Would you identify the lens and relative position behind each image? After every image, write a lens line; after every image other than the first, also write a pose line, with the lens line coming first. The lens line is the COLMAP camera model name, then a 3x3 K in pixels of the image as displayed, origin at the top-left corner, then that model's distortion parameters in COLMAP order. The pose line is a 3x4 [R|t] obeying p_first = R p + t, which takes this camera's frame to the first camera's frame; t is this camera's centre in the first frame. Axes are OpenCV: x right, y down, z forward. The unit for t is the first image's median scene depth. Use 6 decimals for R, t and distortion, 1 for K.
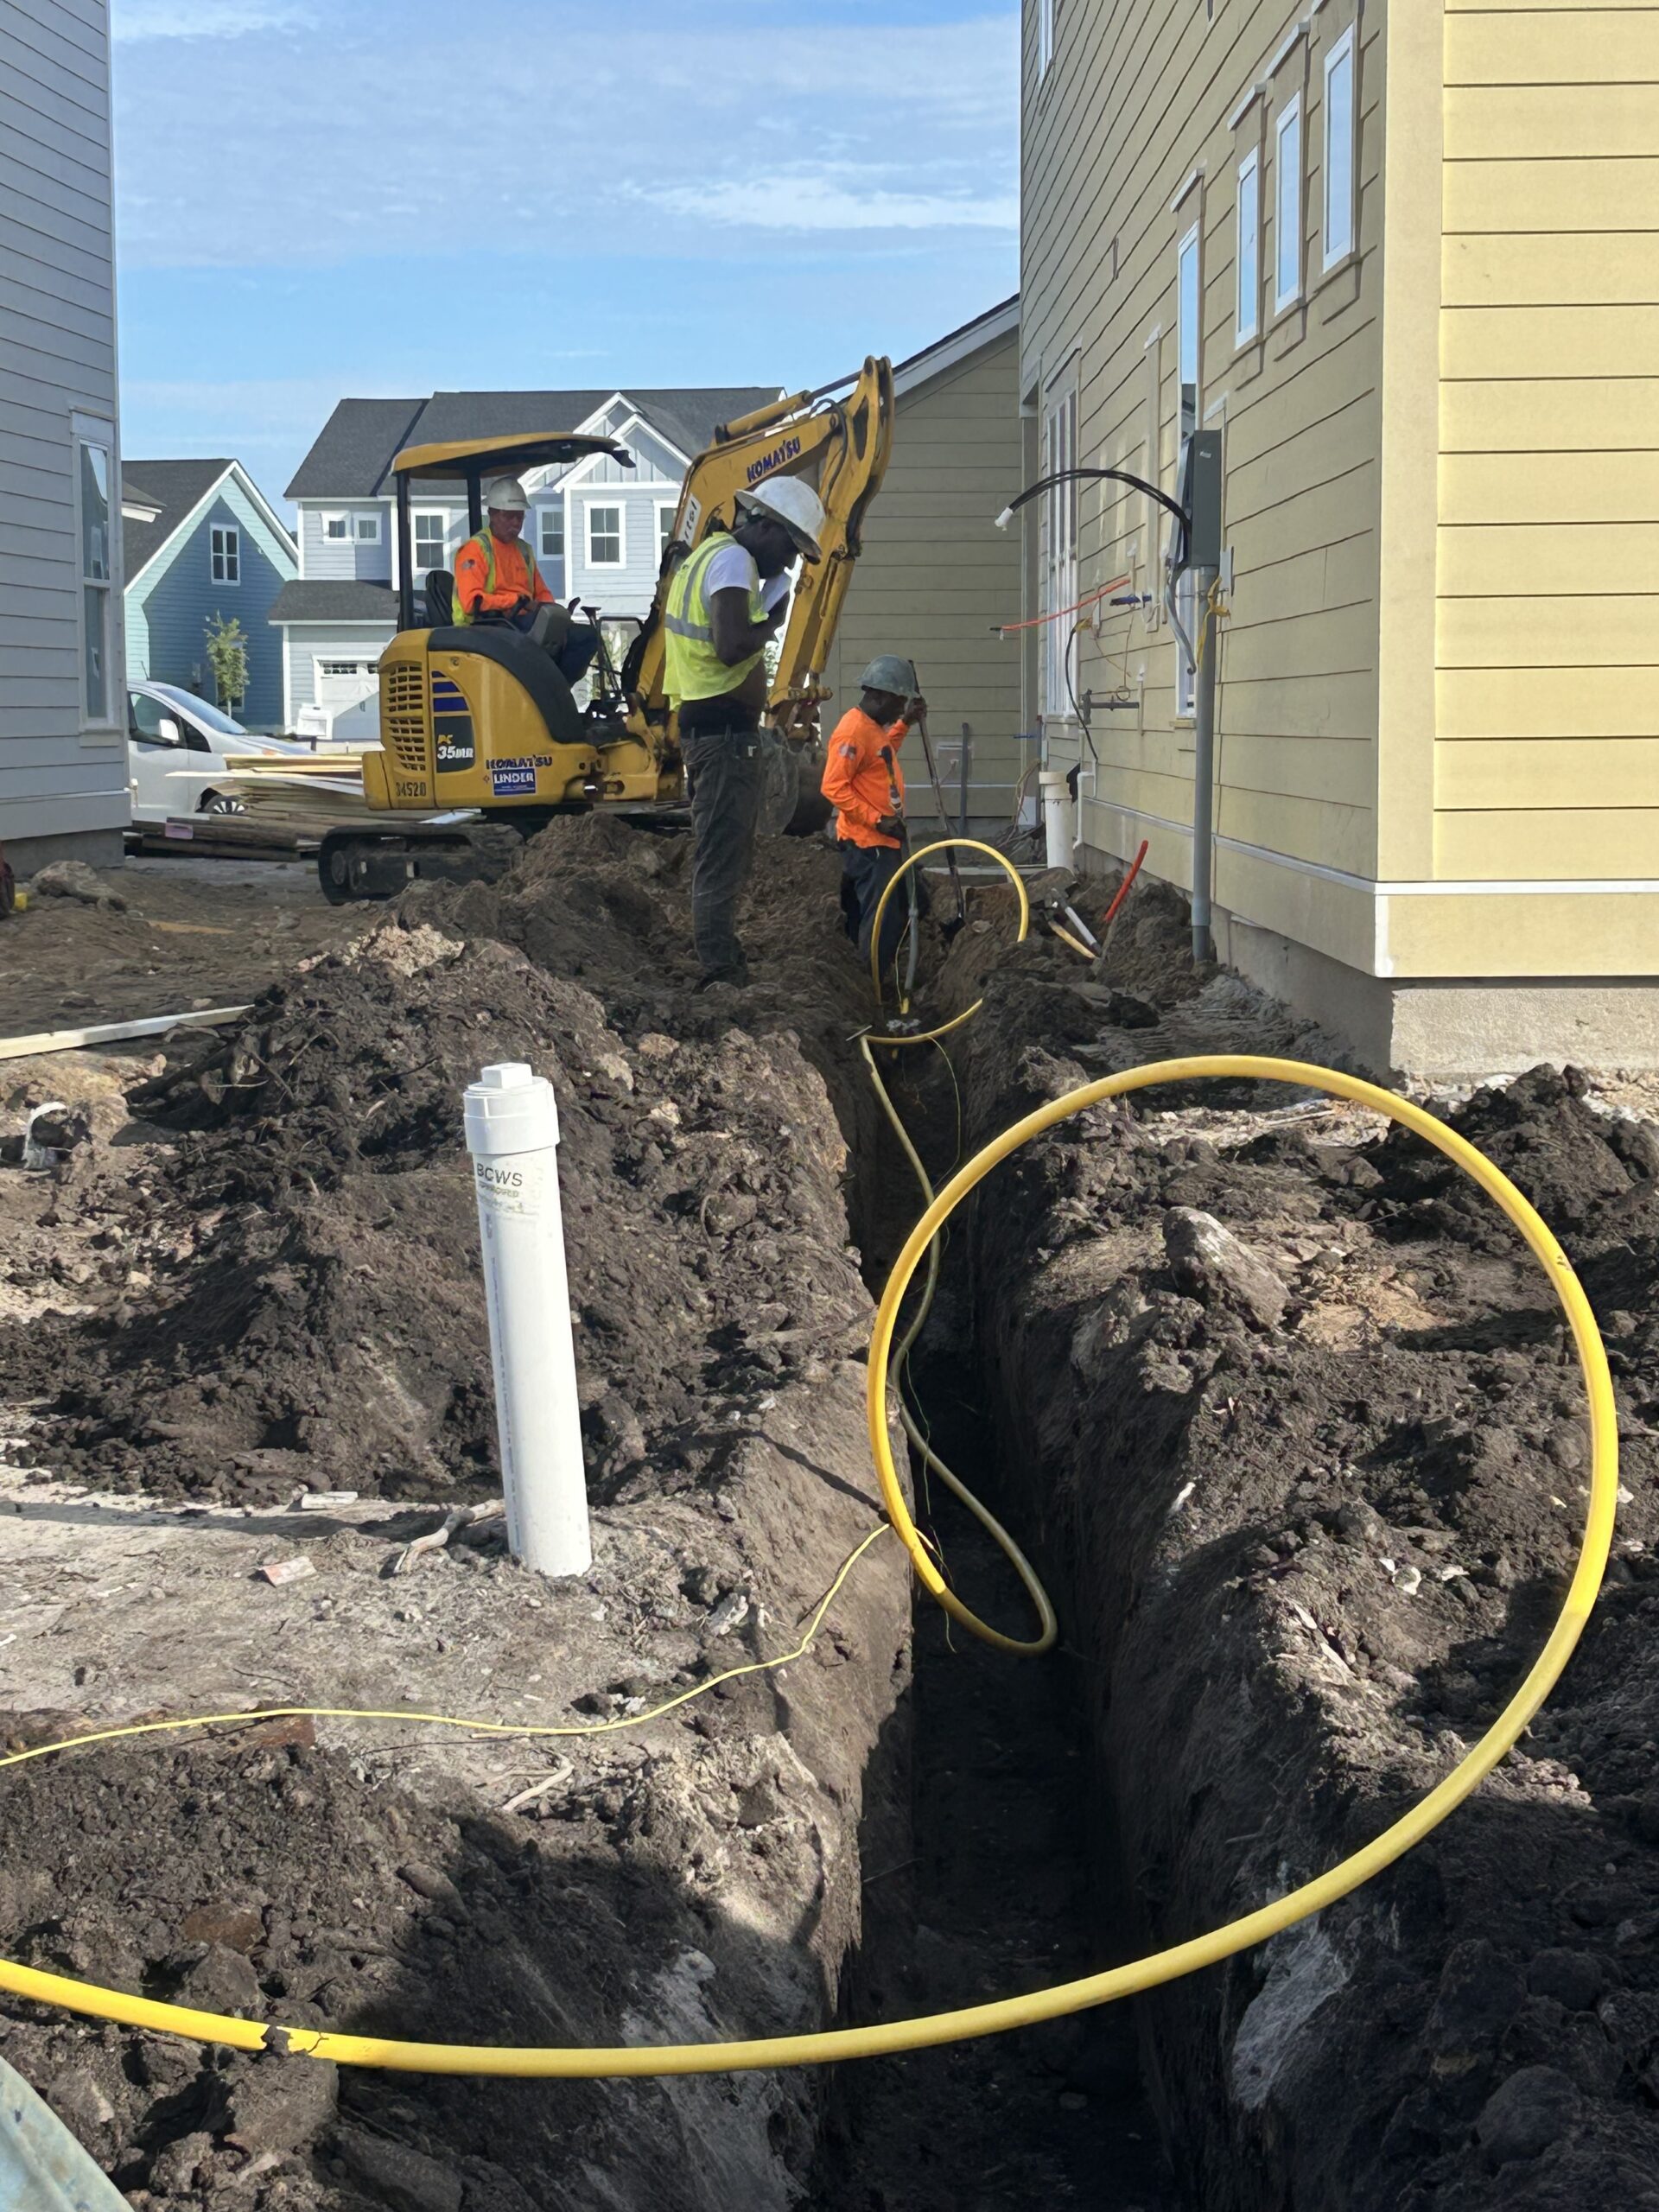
lens RADIAL K [[4114.7, 0, 829.5], [0, 4114.7, 1106.0], [0, 0, 1]] dist [0.230830, -1.369108]
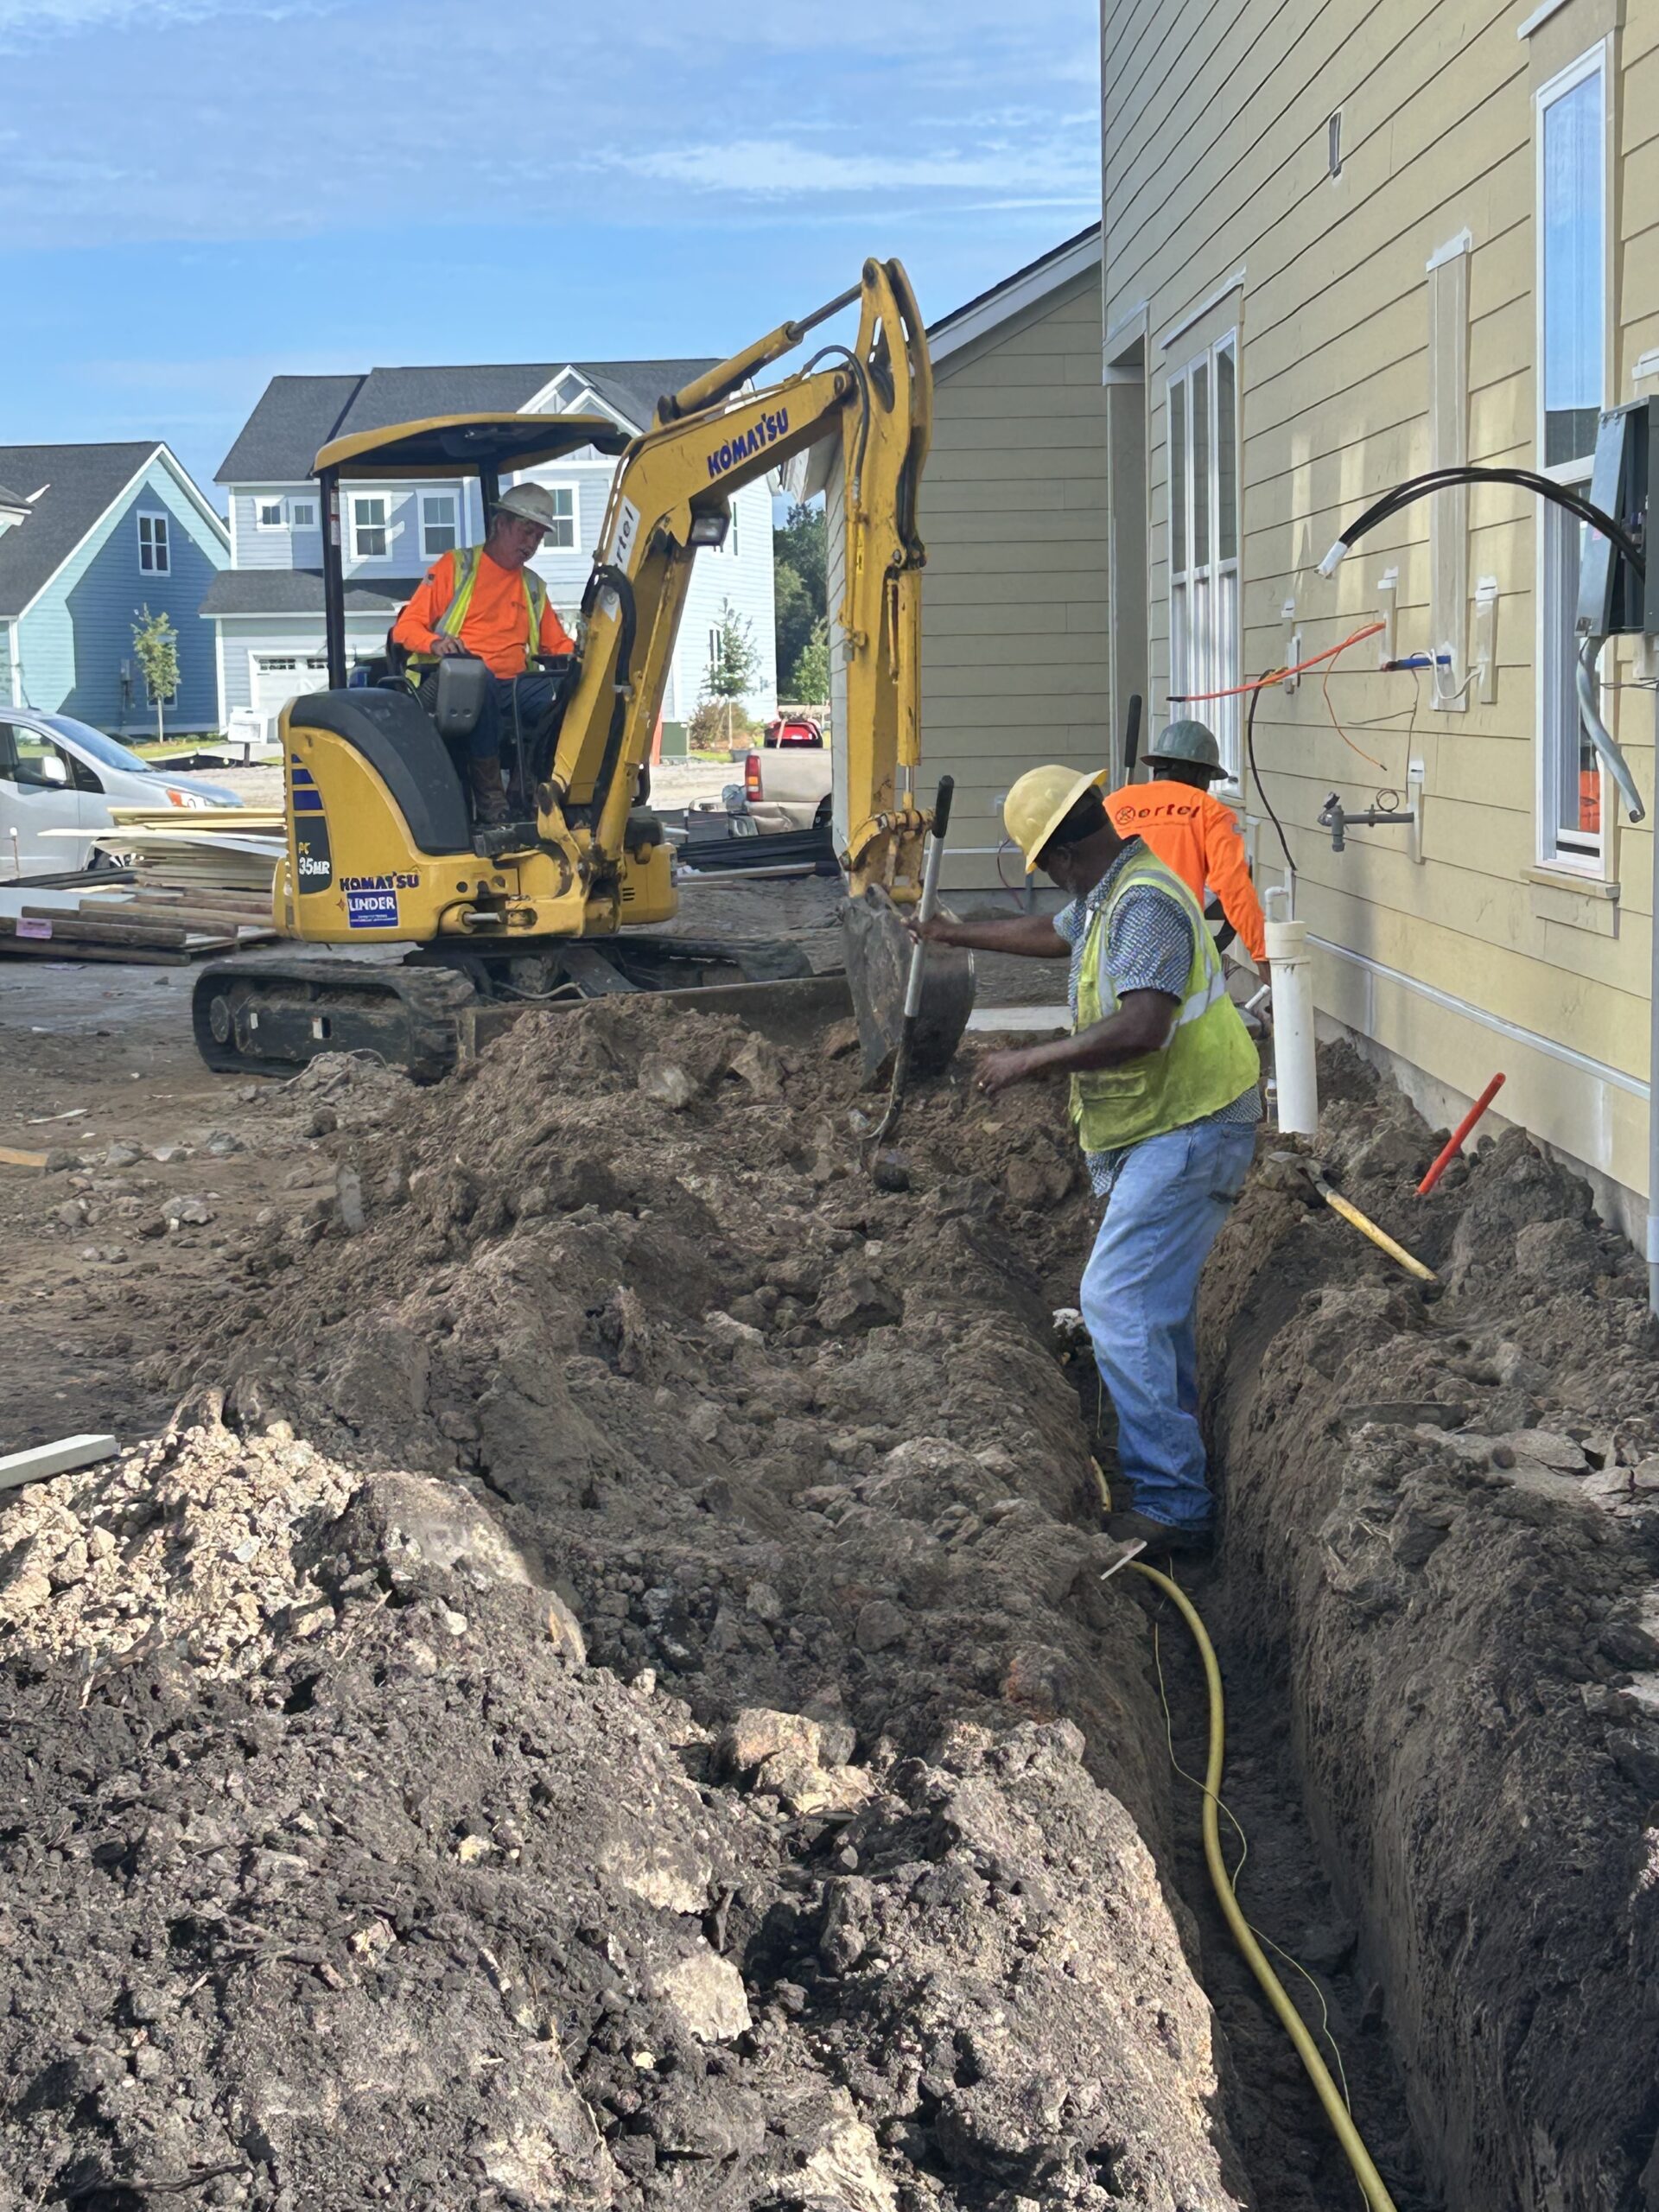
lens RADIAL K [[4179.8, 0, 829.5], [0, 4179.8, 1106.0], [0, 0, 1]] dist [0.269450, -1.190805]
pose [[0.999830, -0.016220, 0.008805, -0.018984], [0.016186, 0.999861, 0.003922, -0.043957], [-0.008867, -0.003779, 0.999954, 0.264368]]
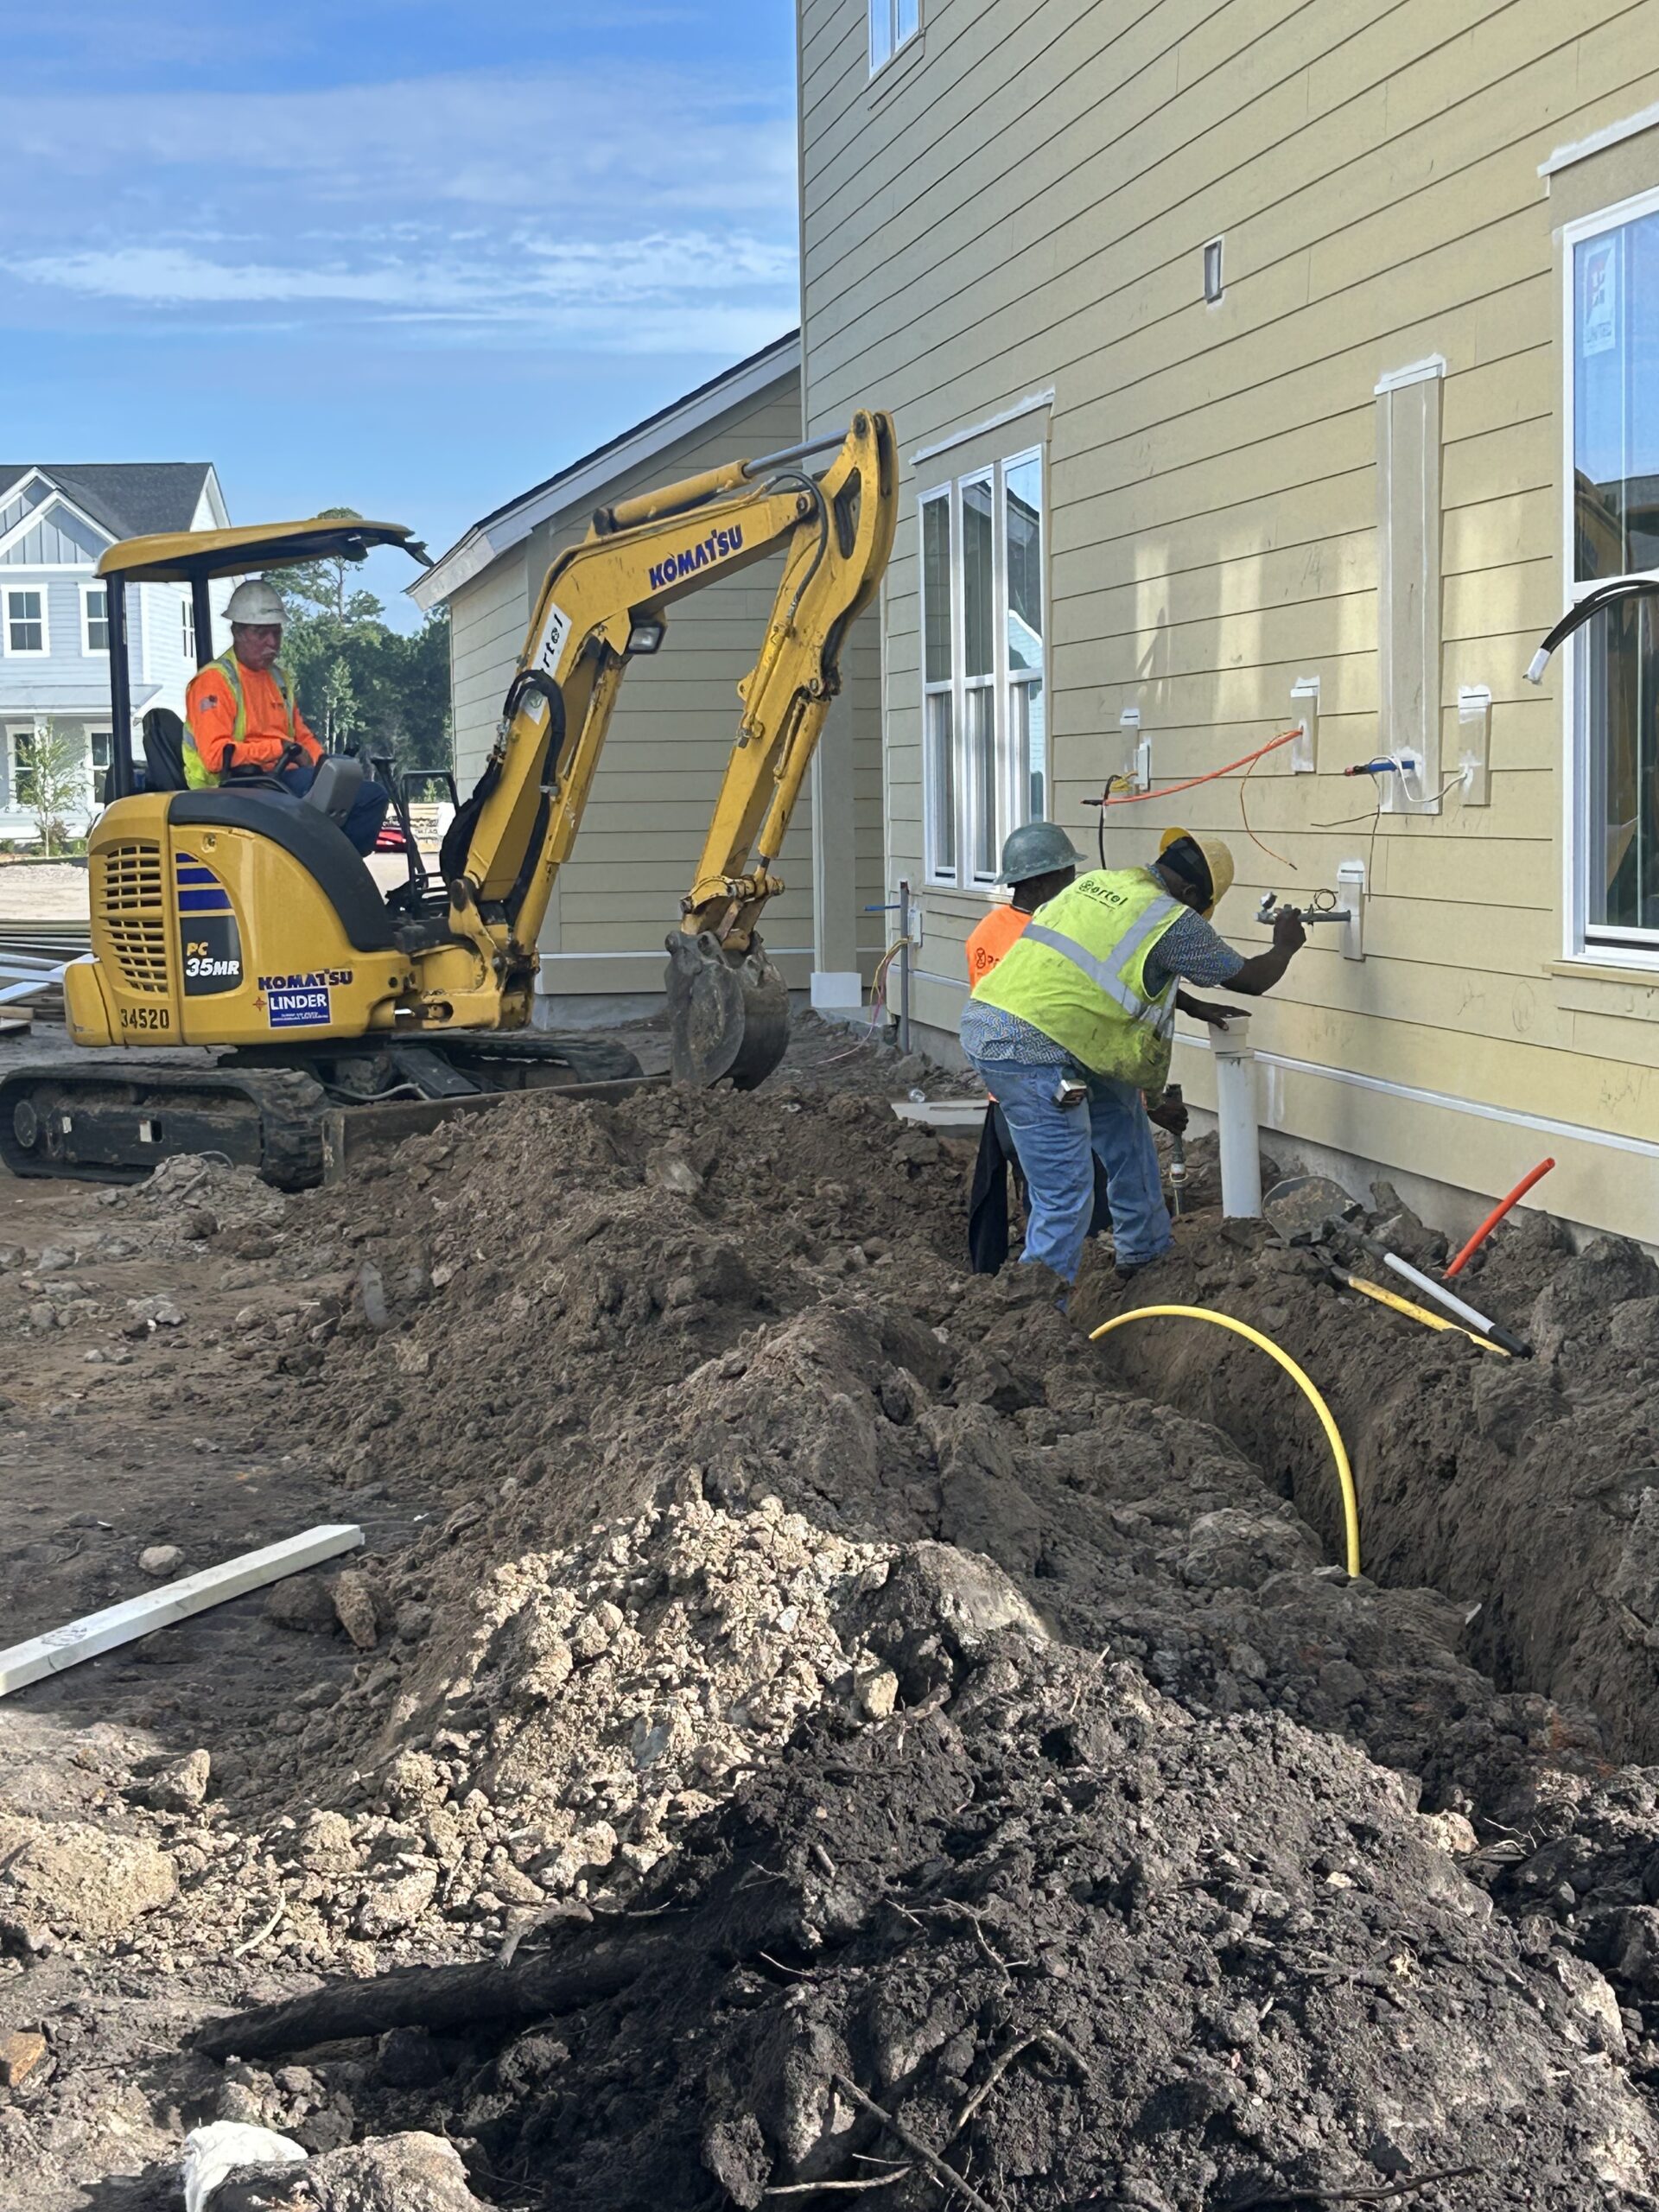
lens RADIAL K [[4179.8, 0, 829.5], [0, 4179.8, 1106.0], [0, 0, 1]] dist [0.269450, -1.190805]
pose [[0.989387, -0.023398, 0.143410, -0.086511], [0.026381, 0.999473, -0.018936, -0.043593], [-0.142892, 0.022518, 0.989482, 0.259781]]
